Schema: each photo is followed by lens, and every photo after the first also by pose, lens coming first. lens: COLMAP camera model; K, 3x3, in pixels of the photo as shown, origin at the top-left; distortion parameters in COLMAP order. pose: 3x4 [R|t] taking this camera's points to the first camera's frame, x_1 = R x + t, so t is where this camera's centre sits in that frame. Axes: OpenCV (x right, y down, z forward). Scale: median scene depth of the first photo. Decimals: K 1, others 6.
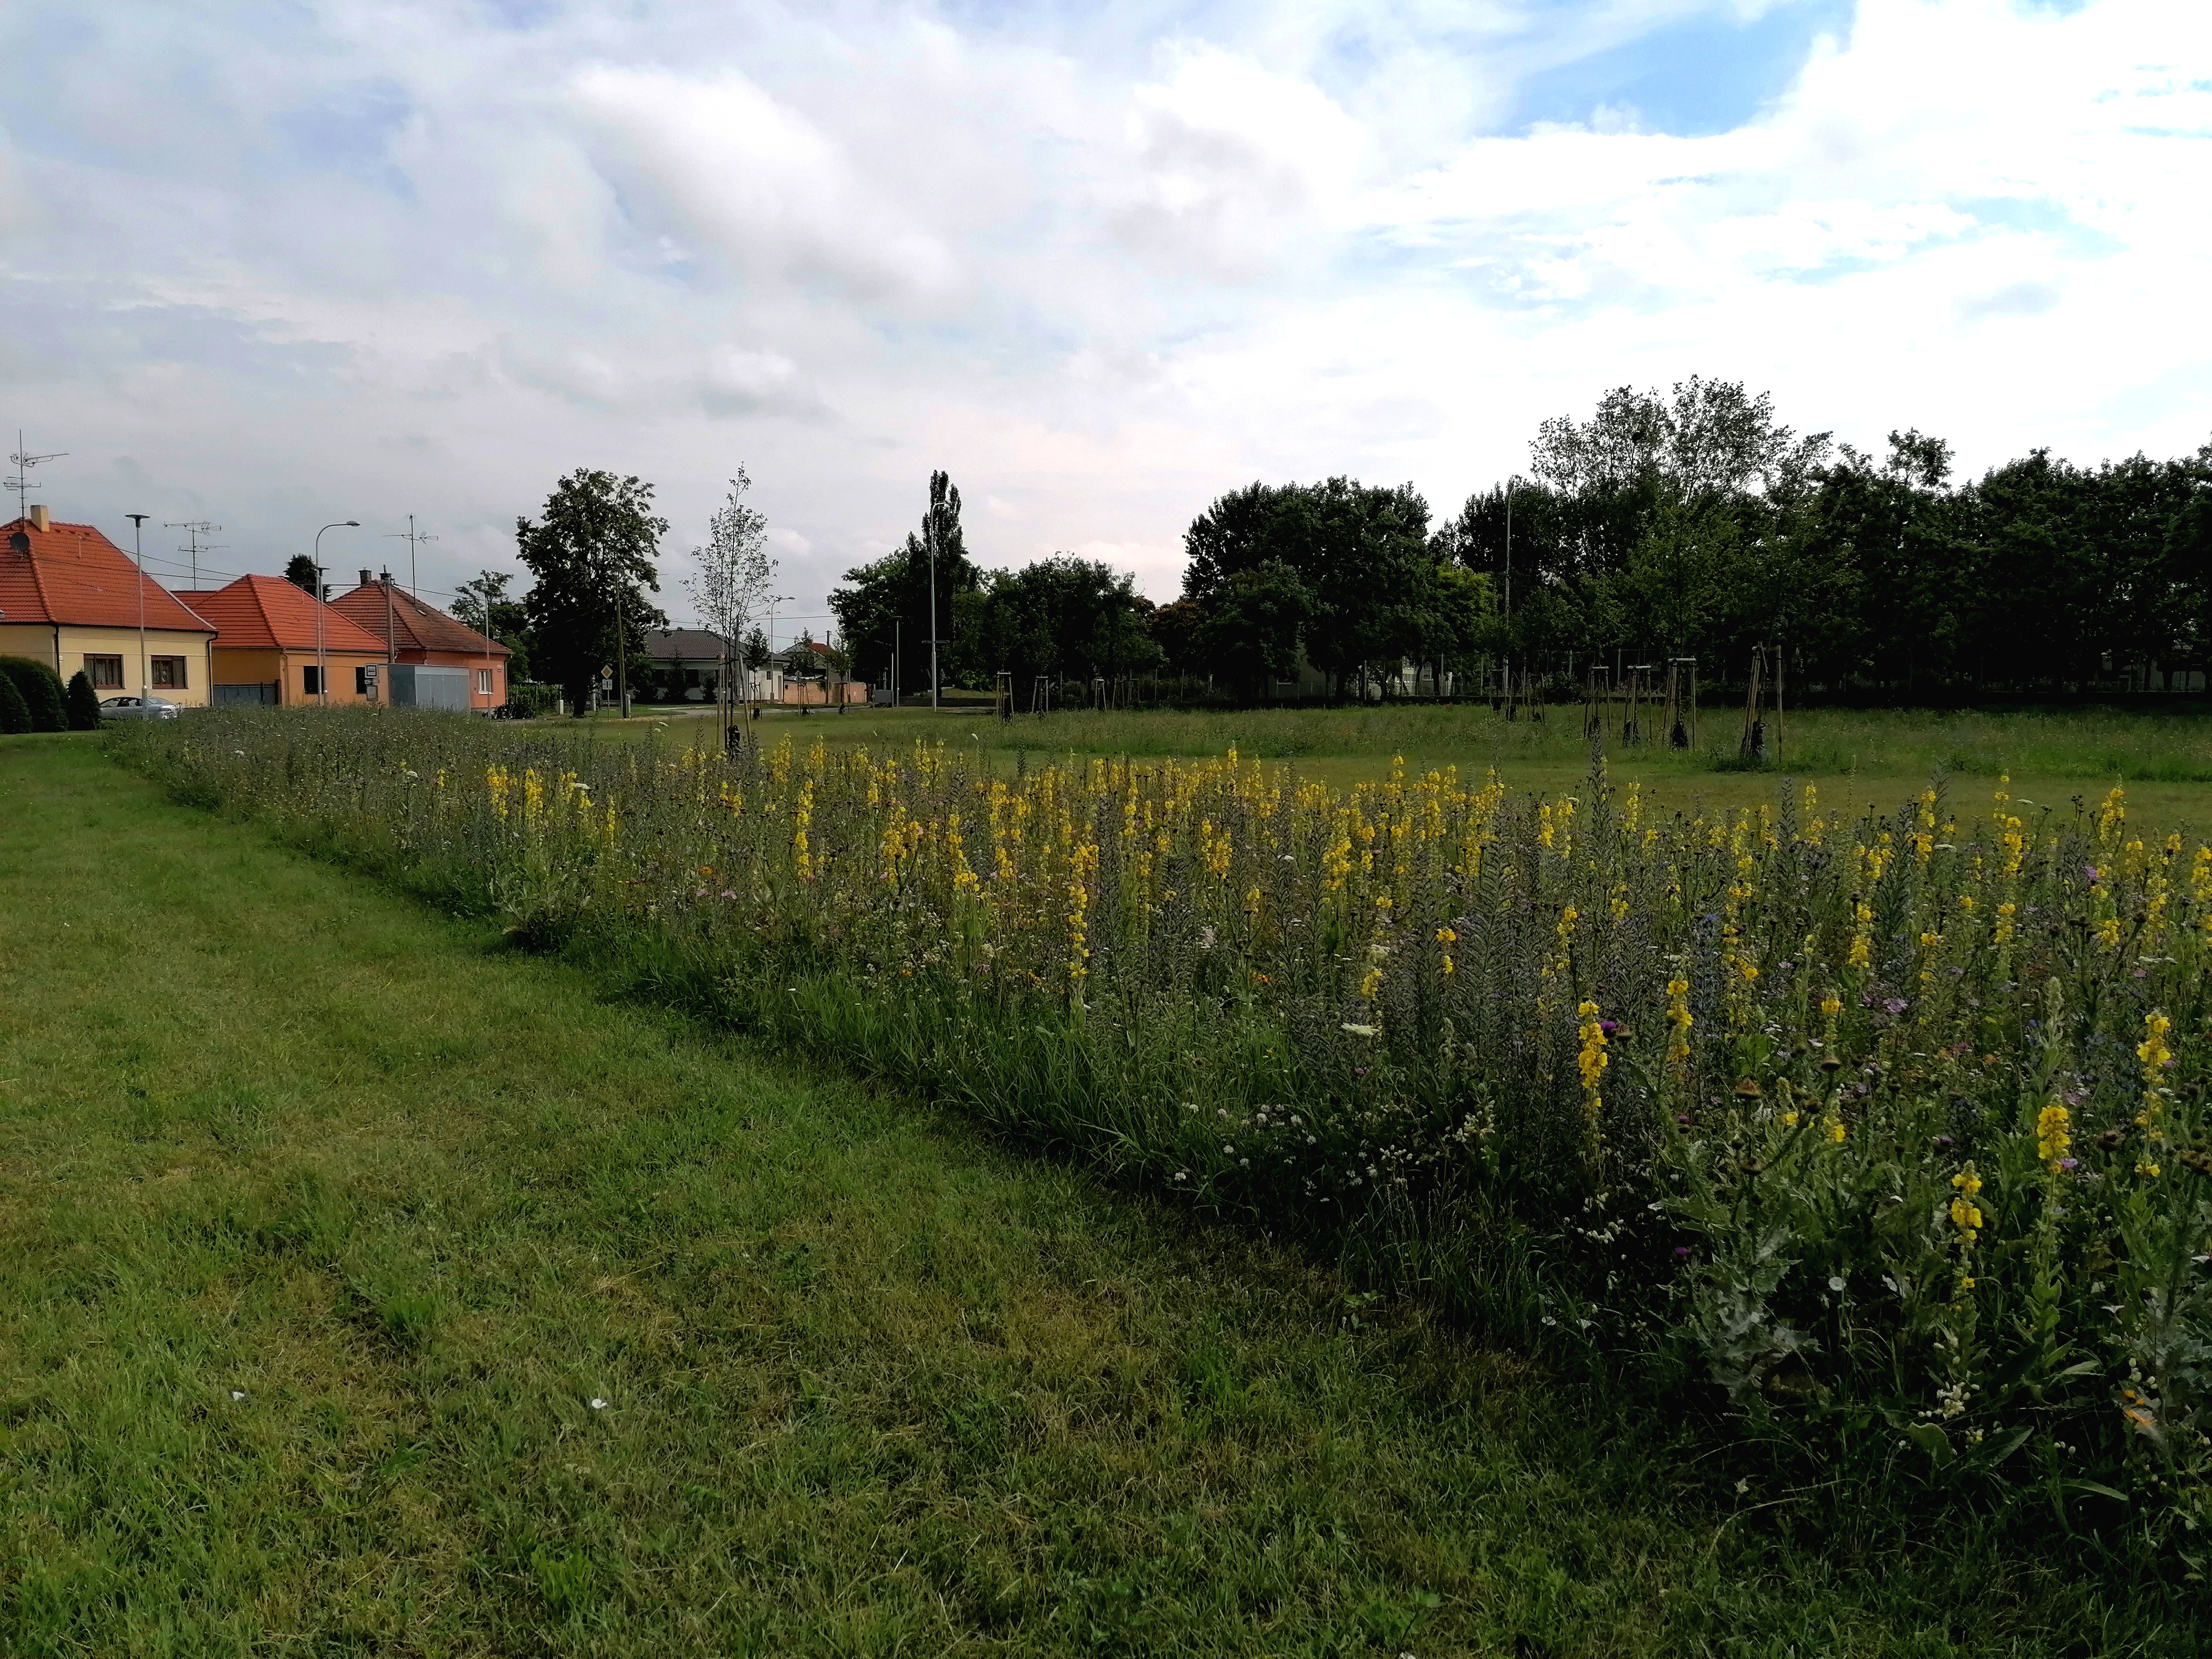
lens RADIAL K [[1673.1, 0, 1118.0], [0, 1673.1, 814.4], [0, 0, 1]] dist [0.031050, -0.007773]
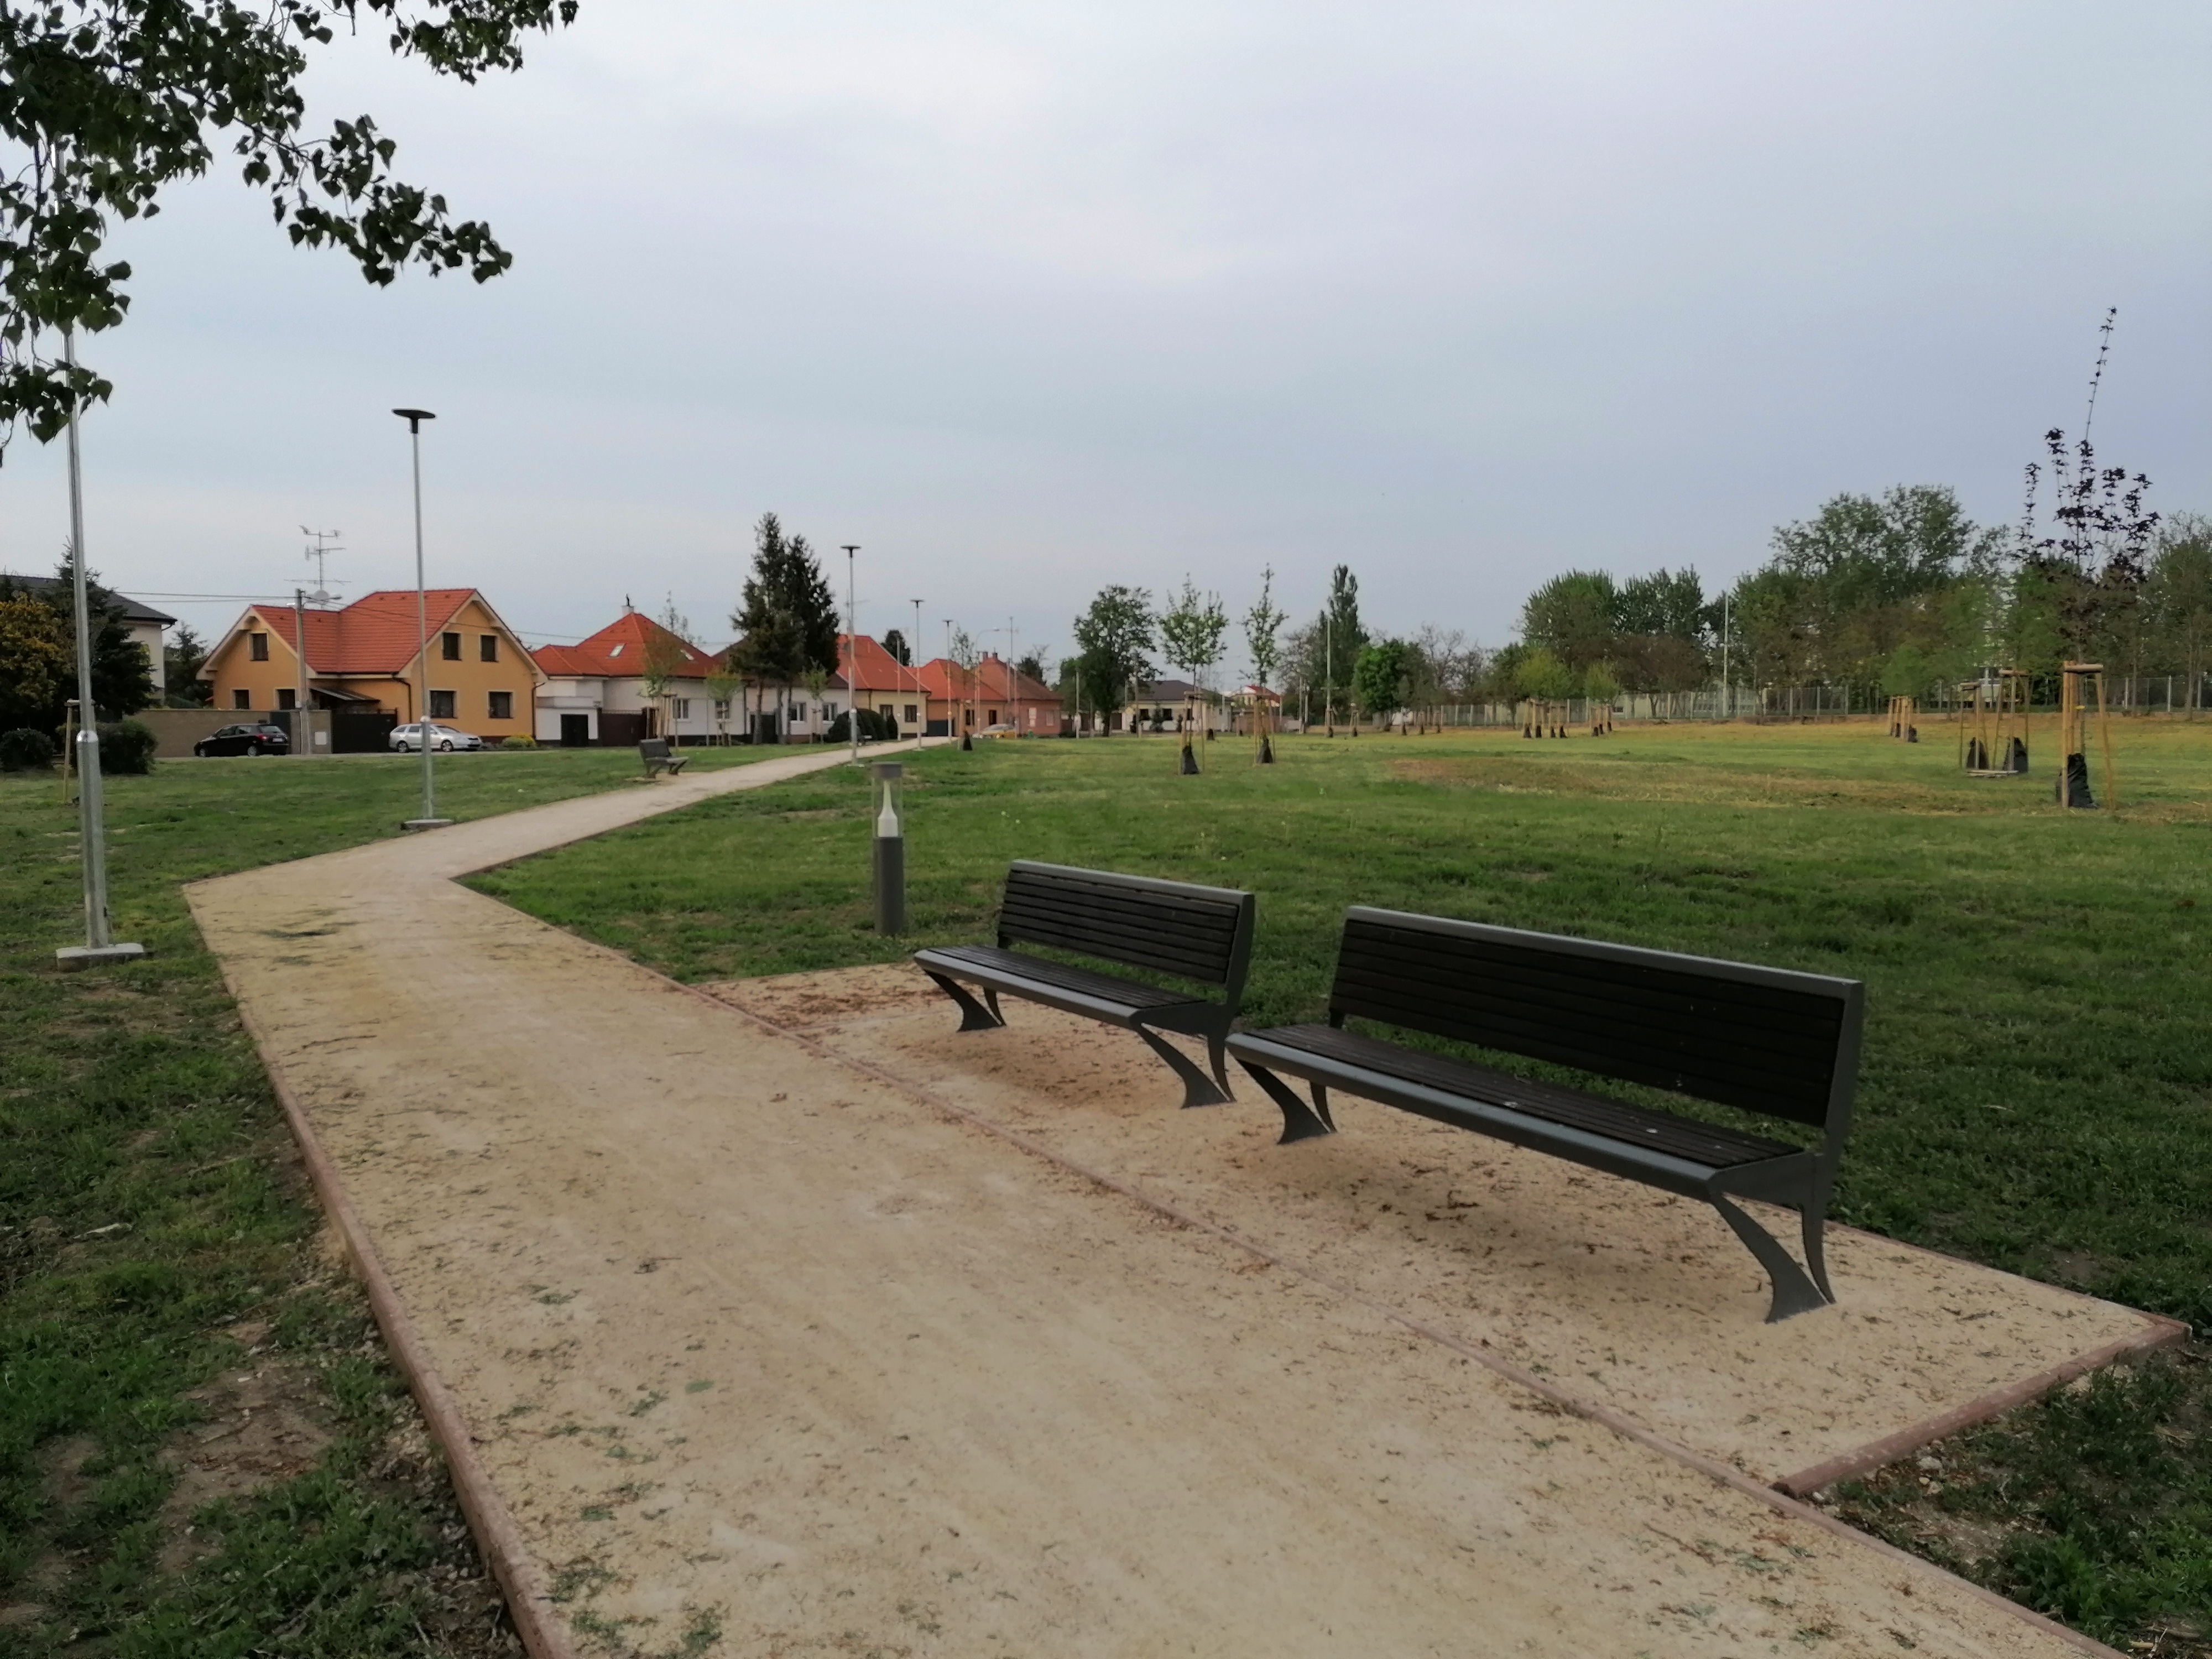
lens RADIAL K [[1673.1, 0, 1118.0], [0, 1673.1, 814.4], [0, 0, 1]] dist [0.031050, -0.007773]
pose [[0.965562, 0.011684, -0.259911, 0.094310], [-0.016029, 0.999765, -0.014602, 0.034060], [0.259680, 0.018265, 0.965522, -0.477729]]
